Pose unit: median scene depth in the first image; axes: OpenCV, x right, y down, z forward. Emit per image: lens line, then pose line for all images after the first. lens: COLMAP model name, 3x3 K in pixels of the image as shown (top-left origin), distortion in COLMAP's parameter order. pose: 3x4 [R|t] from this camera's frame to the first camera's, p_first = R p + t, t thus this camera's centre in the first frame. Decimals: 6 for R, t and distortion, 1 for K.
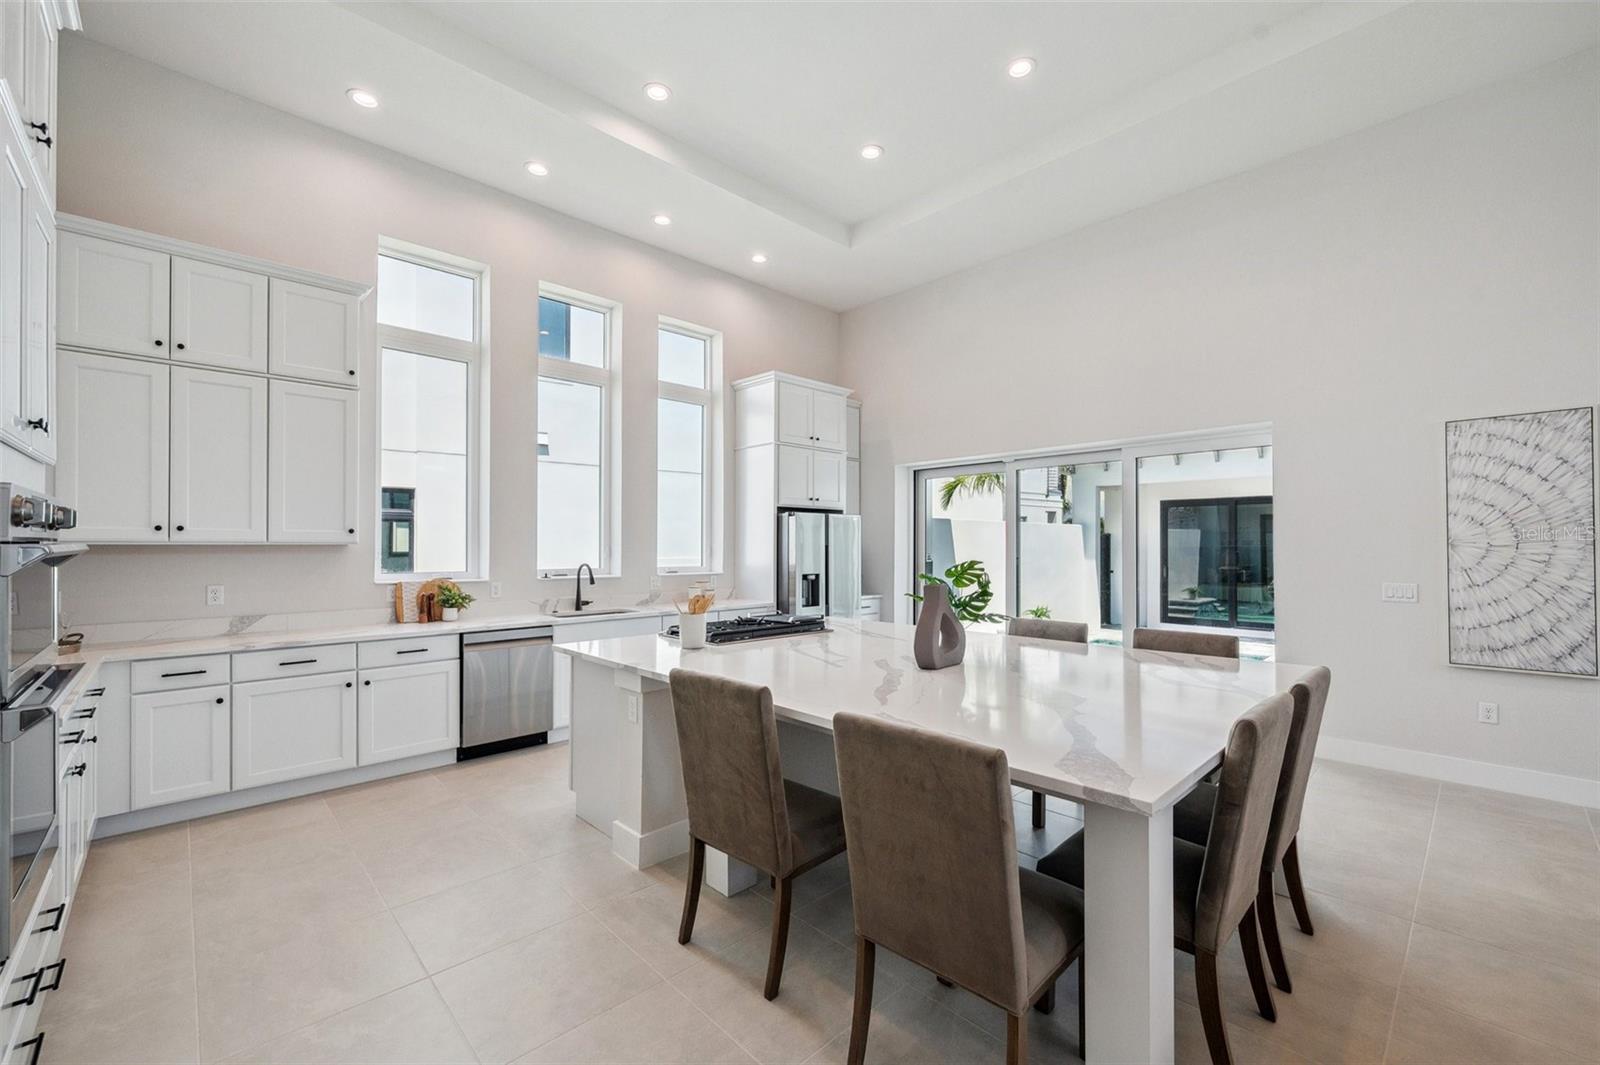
lens RADIAL K [[649.4, 0, 799.8], [0, 649.4, 538.8], [0, 0, 1]] dist [-0.000374, 0.000004]
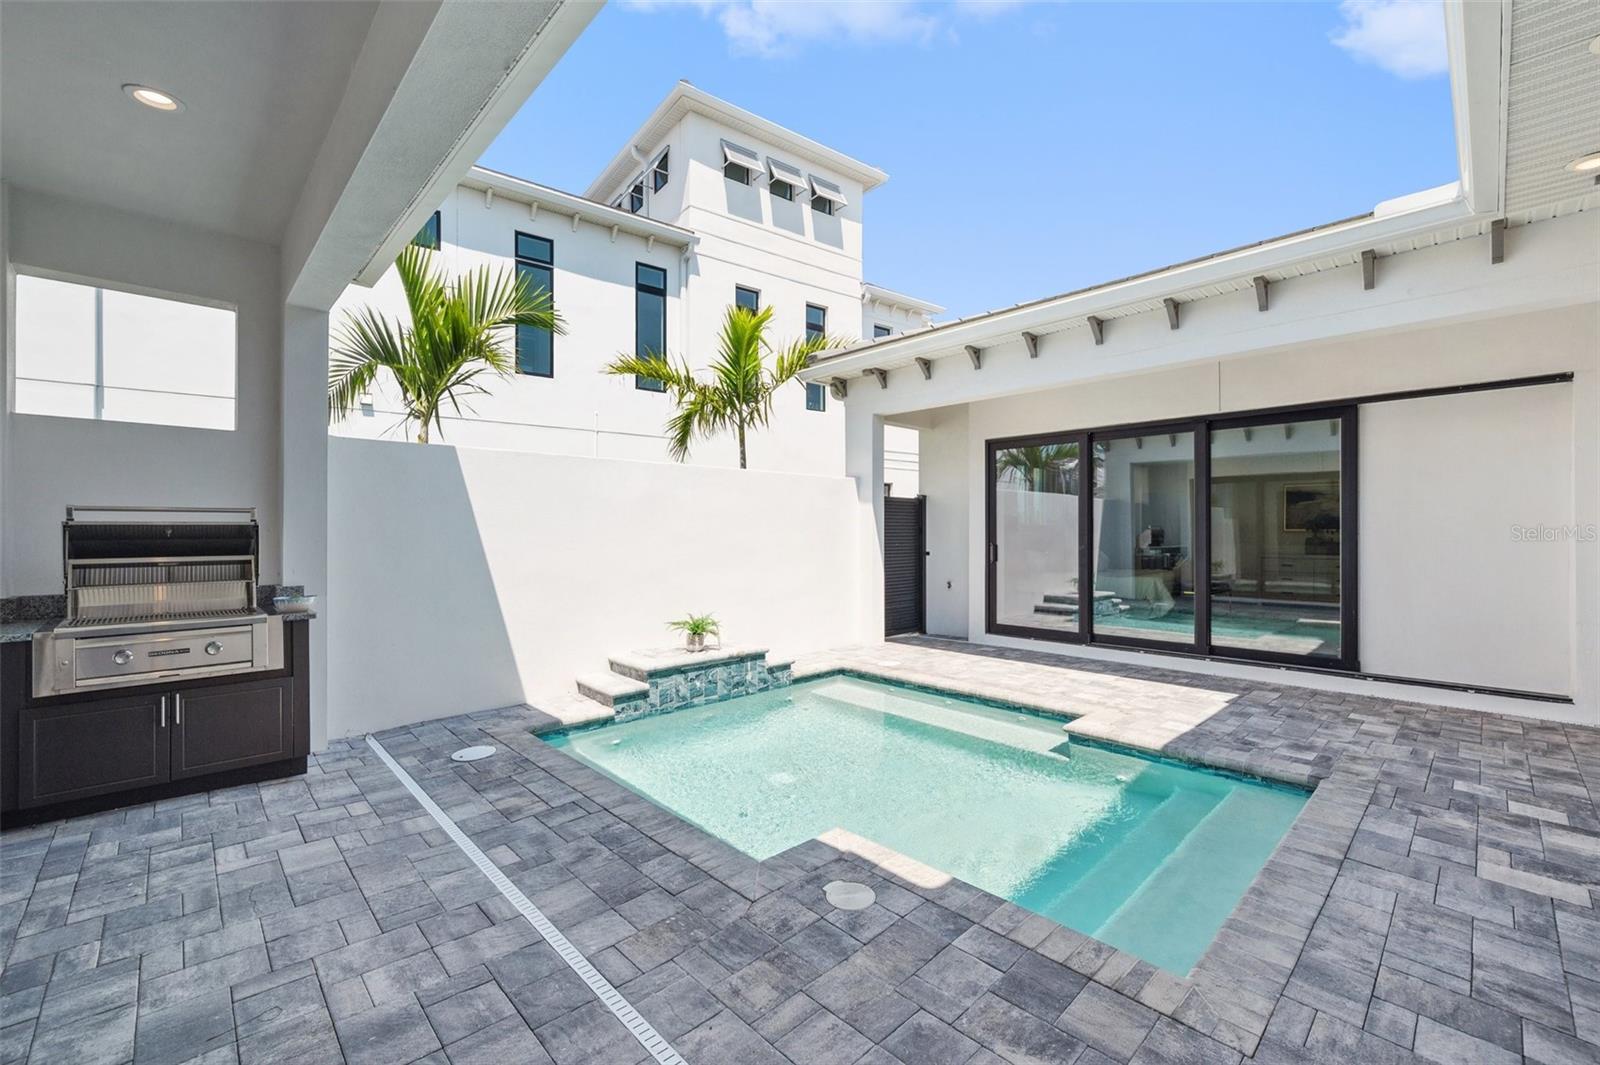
lens RADIAL K [[660.1, 0, 796.5], [0, 660.1, 529.8], [0, 0, 1]] dist [0.000808, 0.000139]
pose [[0.999997, -0.001010, -0.002057, 1.214469], [0.001030, 0.999951, 0.009857, 0.071406], [0.002047, -0.009859, 0.999949, 1.171466]]
